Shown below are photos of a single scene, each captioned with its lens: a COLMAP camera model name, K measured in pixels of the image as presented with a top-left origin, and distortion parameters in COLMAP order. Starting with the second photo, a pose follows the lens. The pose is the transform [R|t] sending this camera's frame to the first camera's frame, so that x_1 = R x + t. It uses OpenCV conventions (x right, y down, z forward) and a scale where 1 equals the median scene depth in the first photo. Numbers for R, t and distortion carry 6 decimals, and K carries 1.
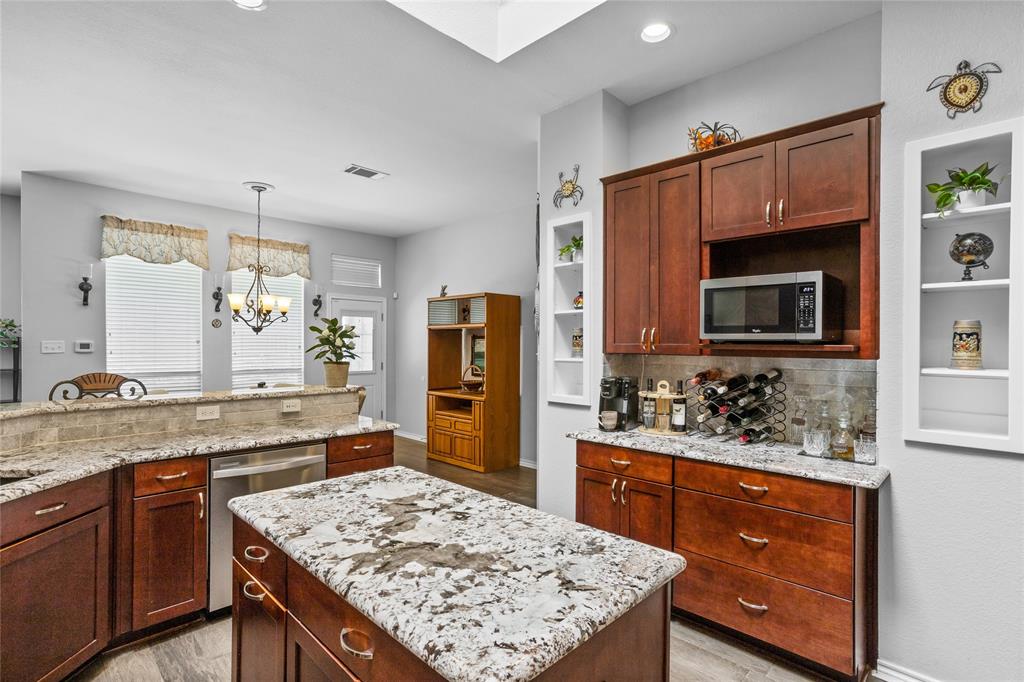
lens RADIAL K [[504.5, 0, 510.8], [0, 504.5, 337.5], [0, 0, 1]] dist [-0.036025, 0.013711]
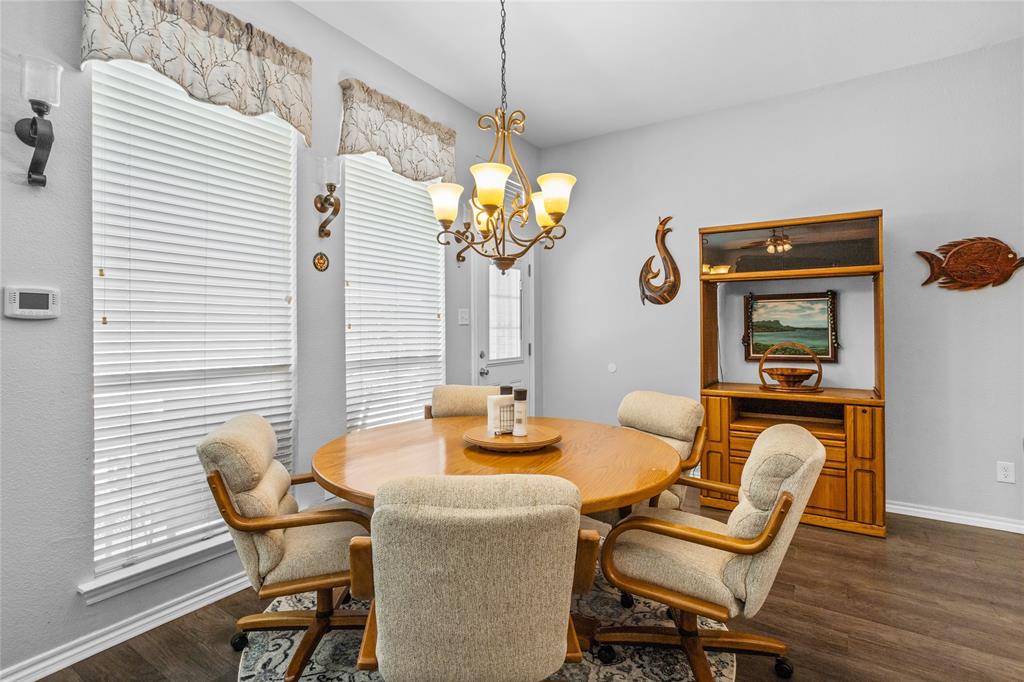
lens RADIAL K [[504.5, 0, 507.2], [0, 504.5, 315.8], [0, 0, 1]] dist [-0.036025, 0.013711]
pose [[0.978076, -0.000883, 0.208248, -0.549829], [0.003182, 0.999938, -0.010704, 0.030079], [-0.208226, 0.011132, 0.978017, 0.533463]]
